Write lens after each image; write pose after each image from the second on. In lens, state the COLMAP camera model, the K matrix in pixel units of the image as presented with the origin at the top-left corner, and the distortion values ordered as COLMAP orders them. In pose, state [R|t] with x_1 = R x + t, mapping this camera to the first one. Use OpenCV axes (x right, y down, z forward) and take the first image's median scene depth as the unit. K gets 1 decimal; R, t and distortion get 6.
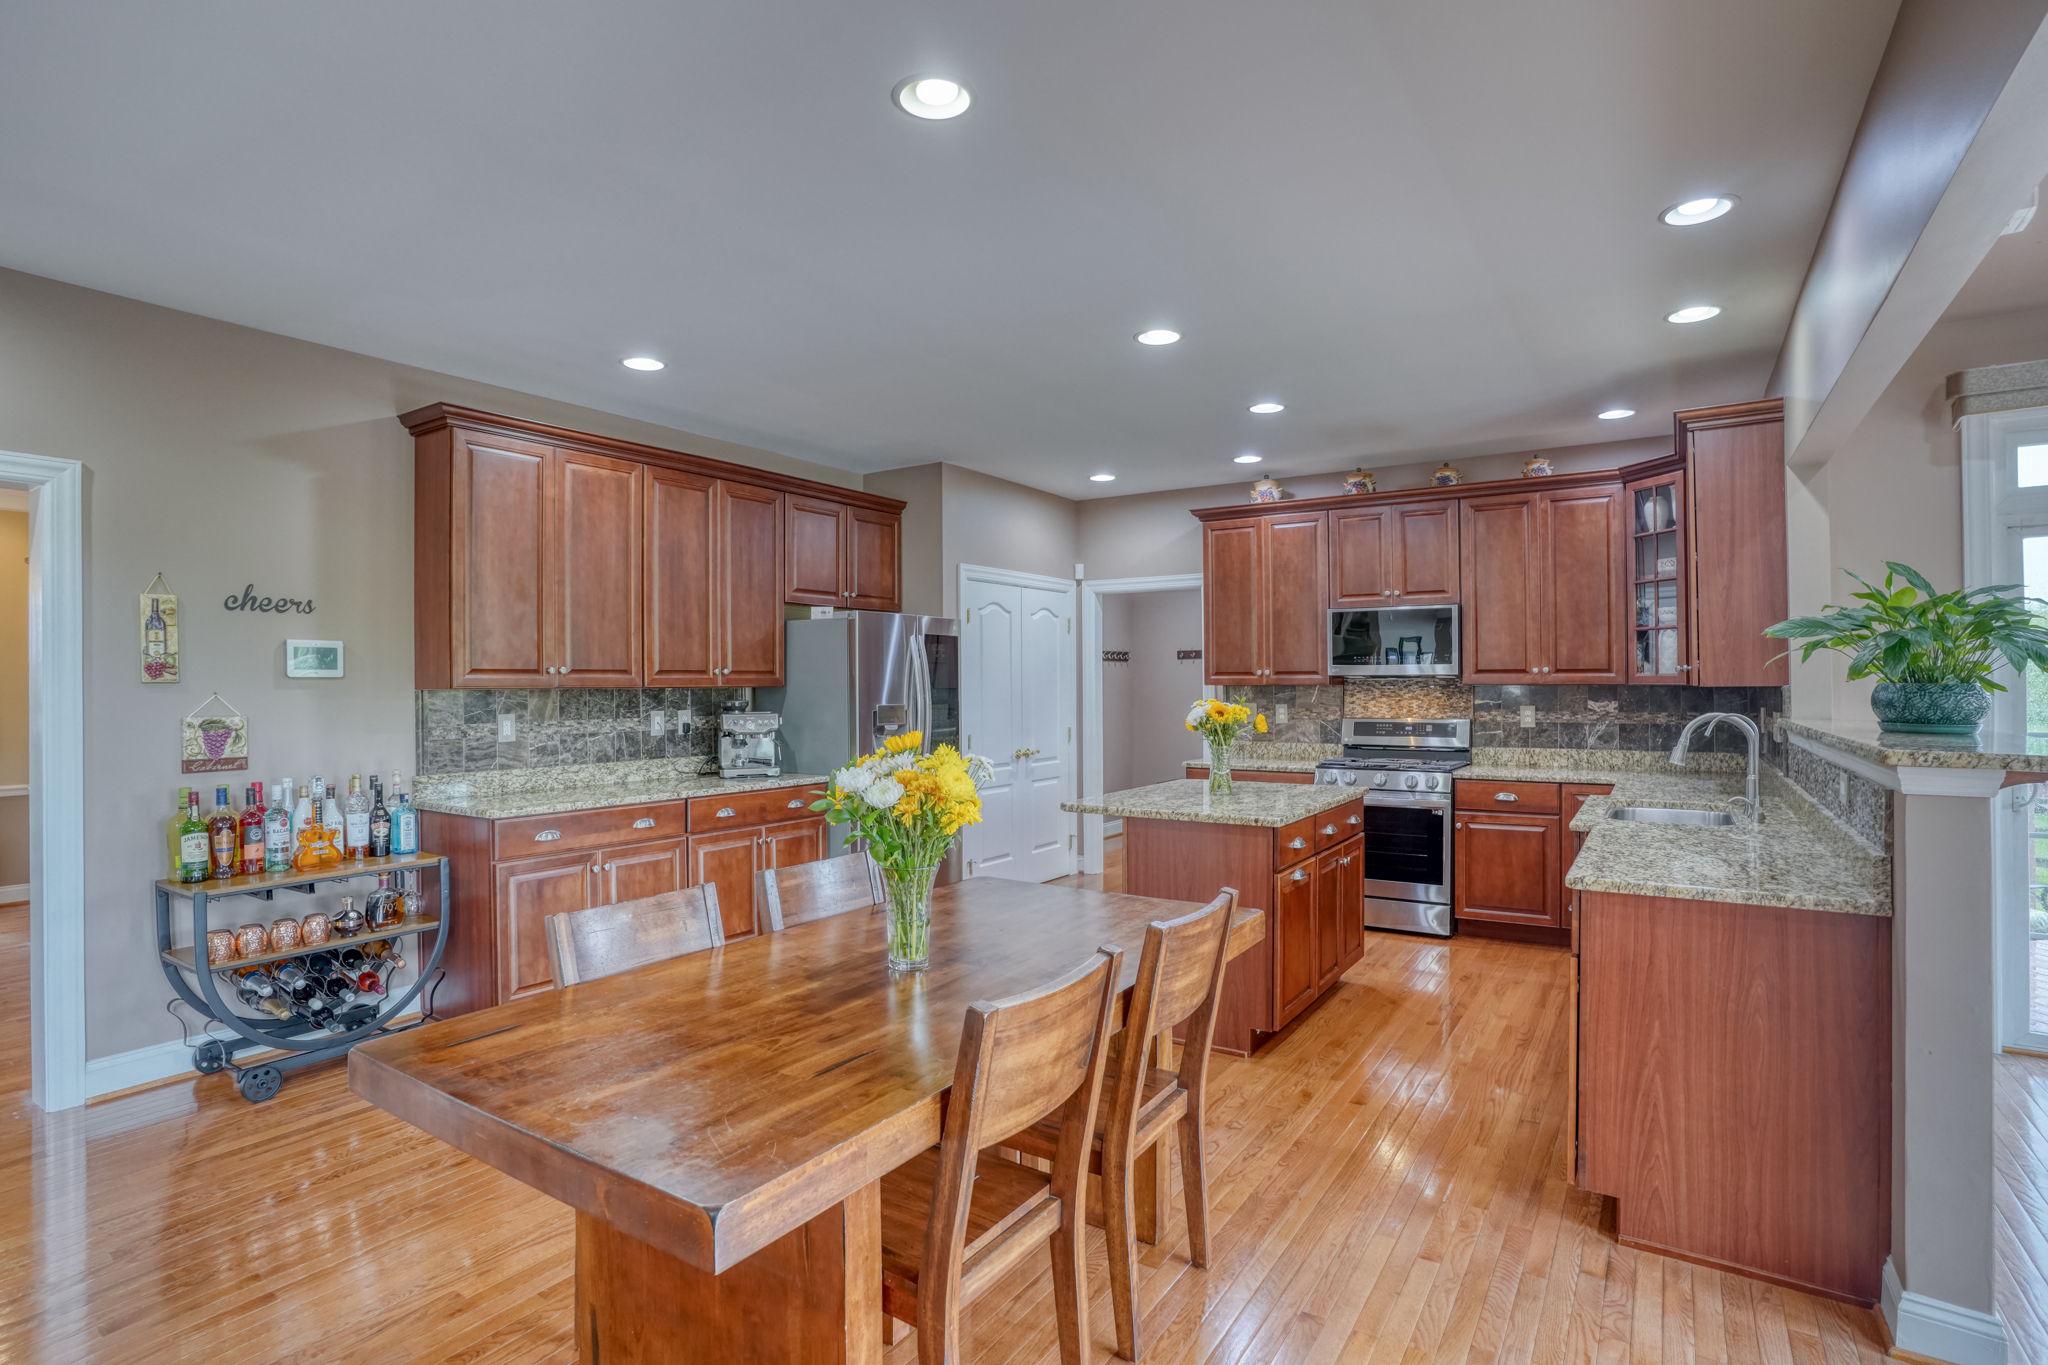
lens RADIAL K [[1008.5, 0, 1047.5], [0, 1008.5, 674.9], [0, 0, 1]] dist [-0.083891, 0.000096]
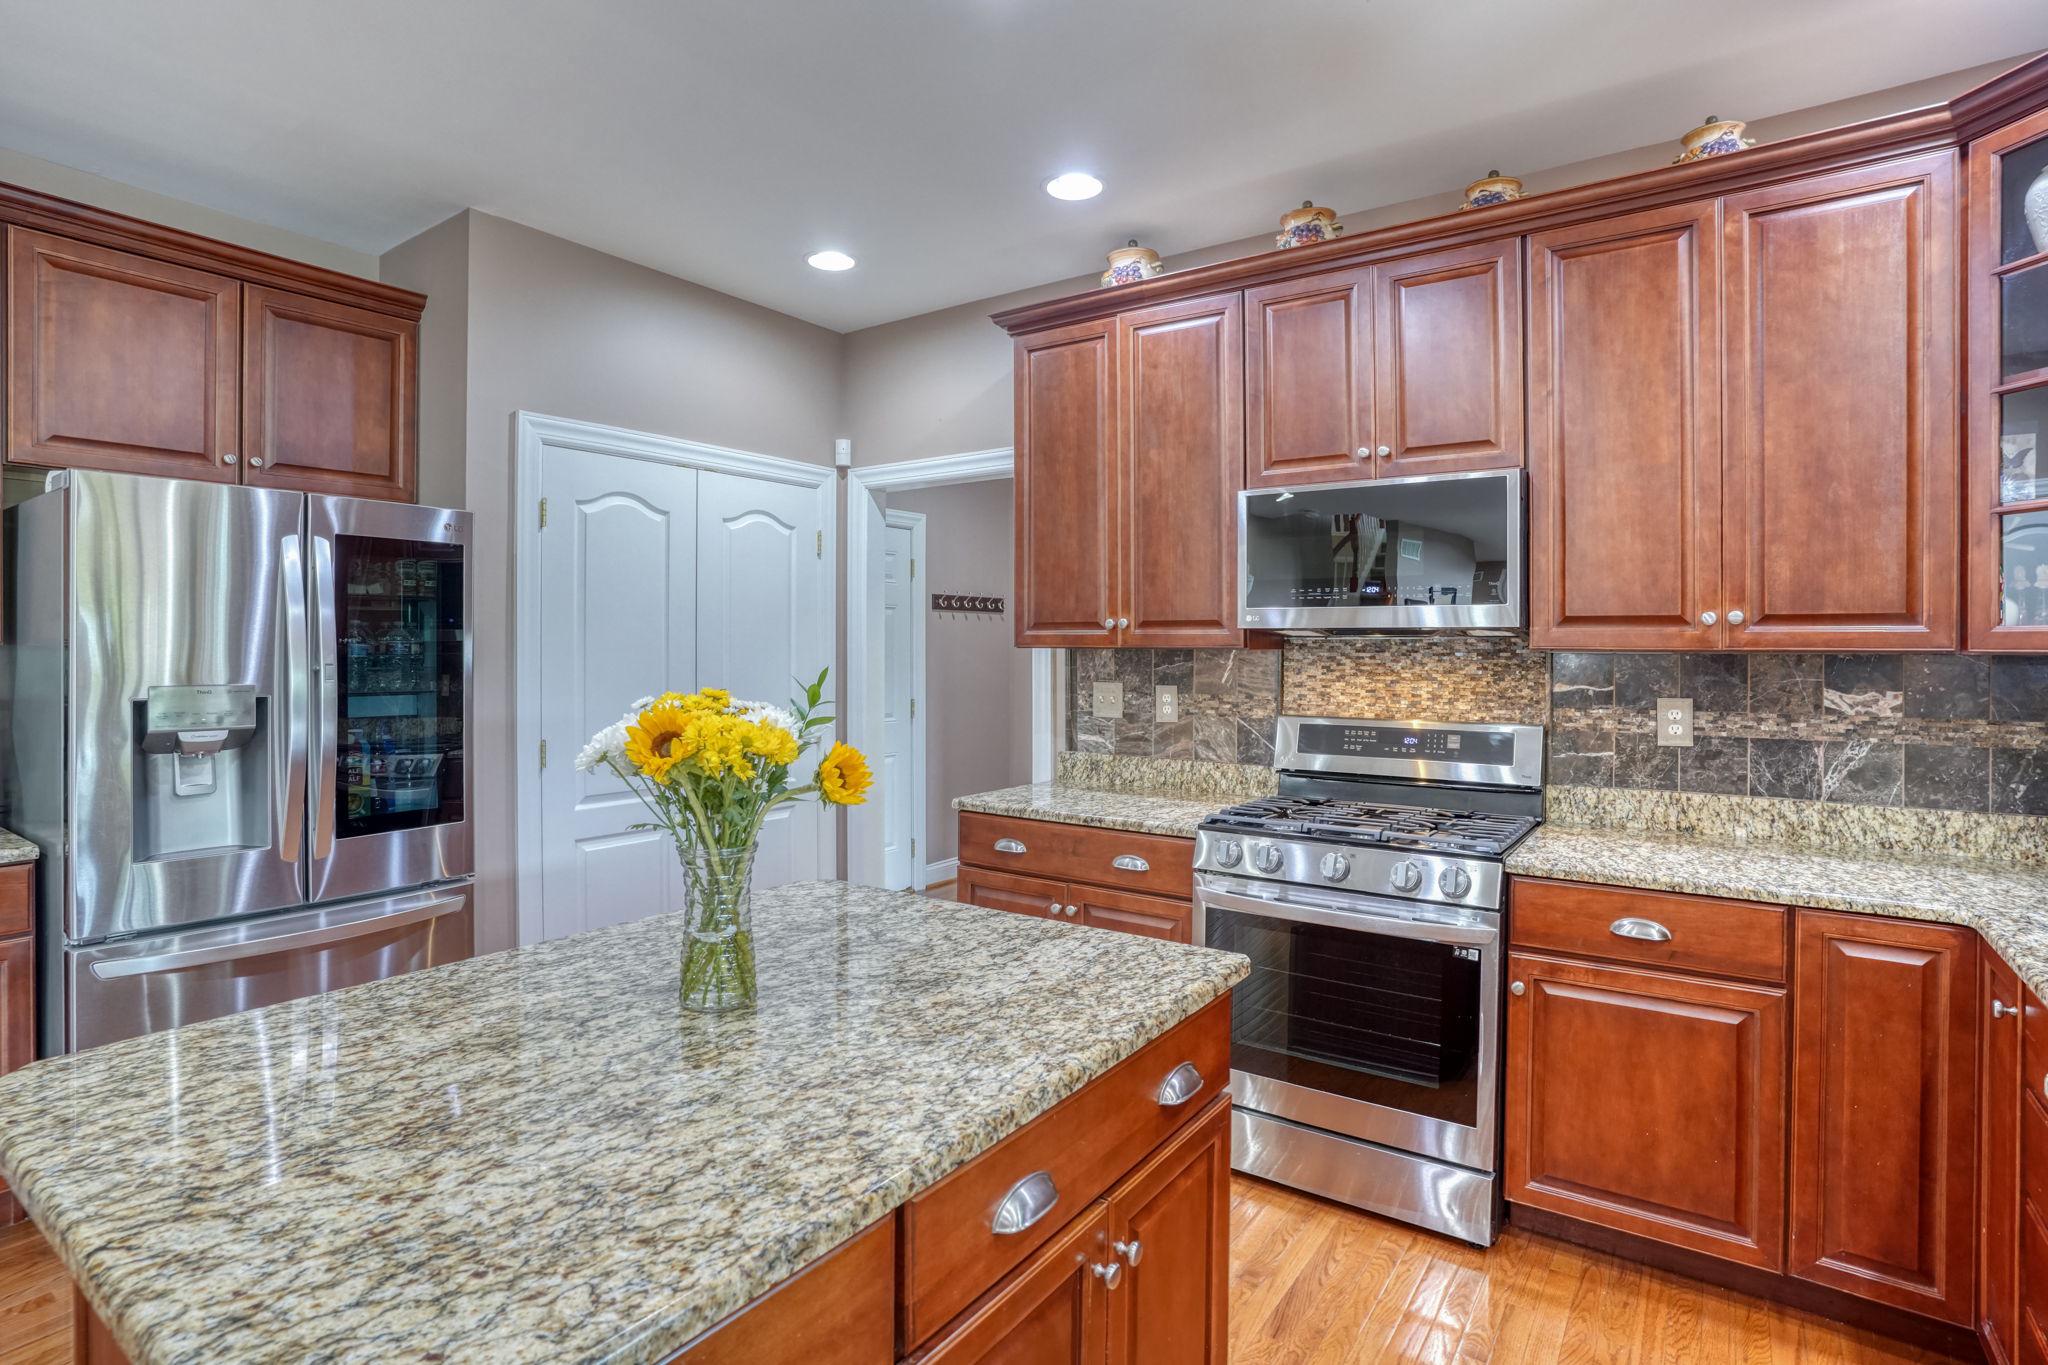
lens RADIAL K [[1019.5, 0, 1016.5], [0, 1019.5, 648.9], [0, 0, 1]] dist [-0.085721, 0.034640]
pose [[0.998258, 0.006806, -0.058608, 0.222849], [-0.006203, 0.999926, 0.010465, 0.006070], [0.058675, -0.010083, 0.998226, 0.560651]]
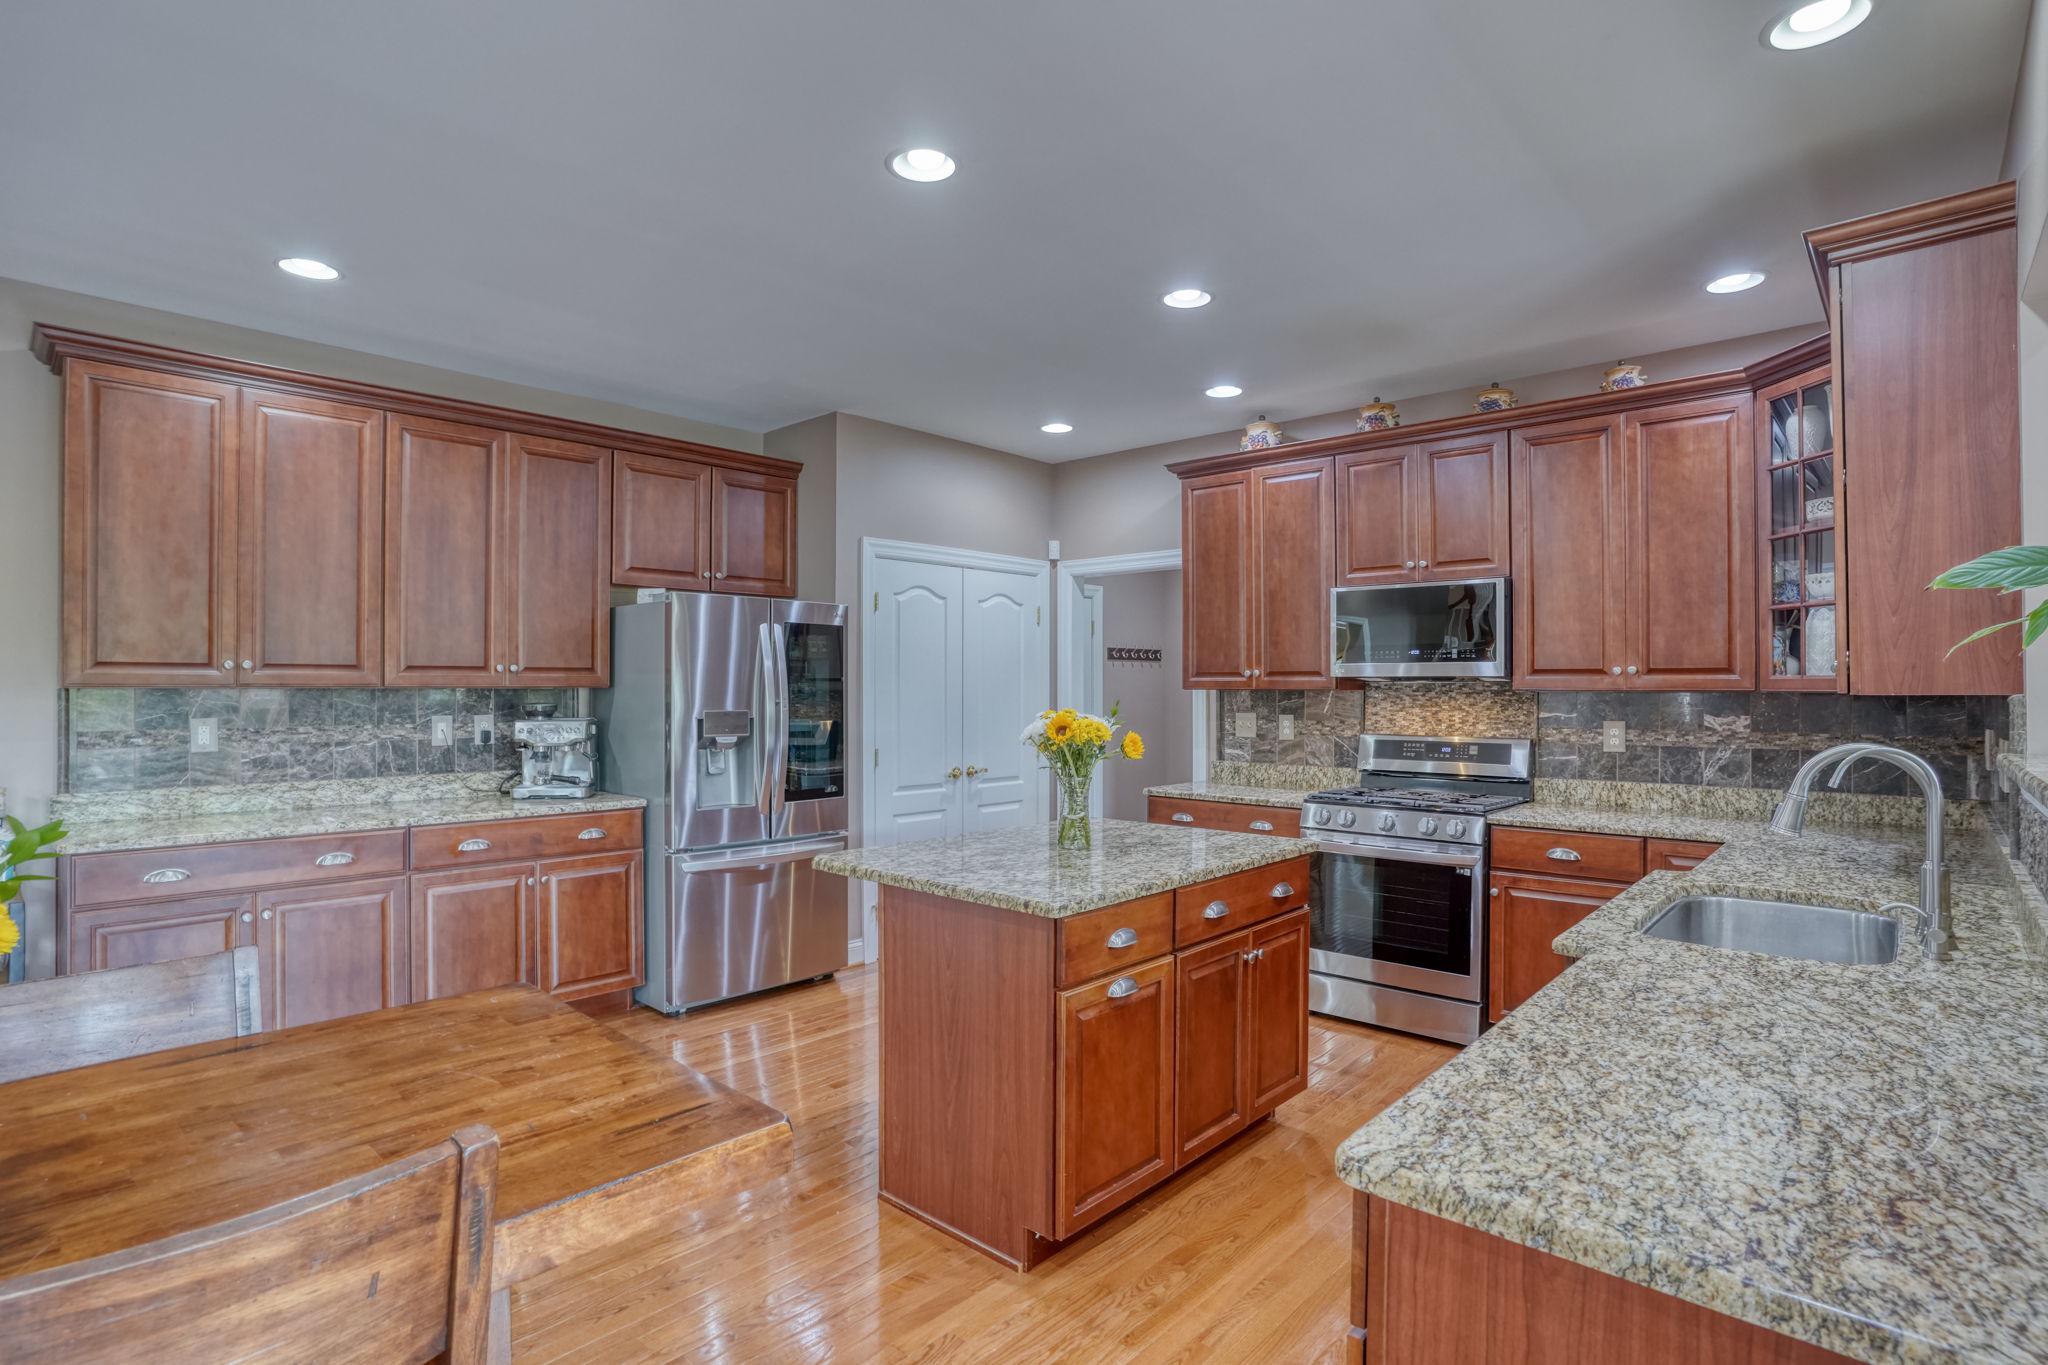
lens RADIAL K [[1015.4, 0, 1039.6], [0, 1015.4, 680.2], [0, 0, 1]] dist [-0.079696, 0.019530]
pose [[0.986115, 0.004753, -0.165994, 0.209773], [-0.004605, 0.999989, 0.001275, 0.003168], [0.165998, -0.000493, 0.986126, 0.249191]]
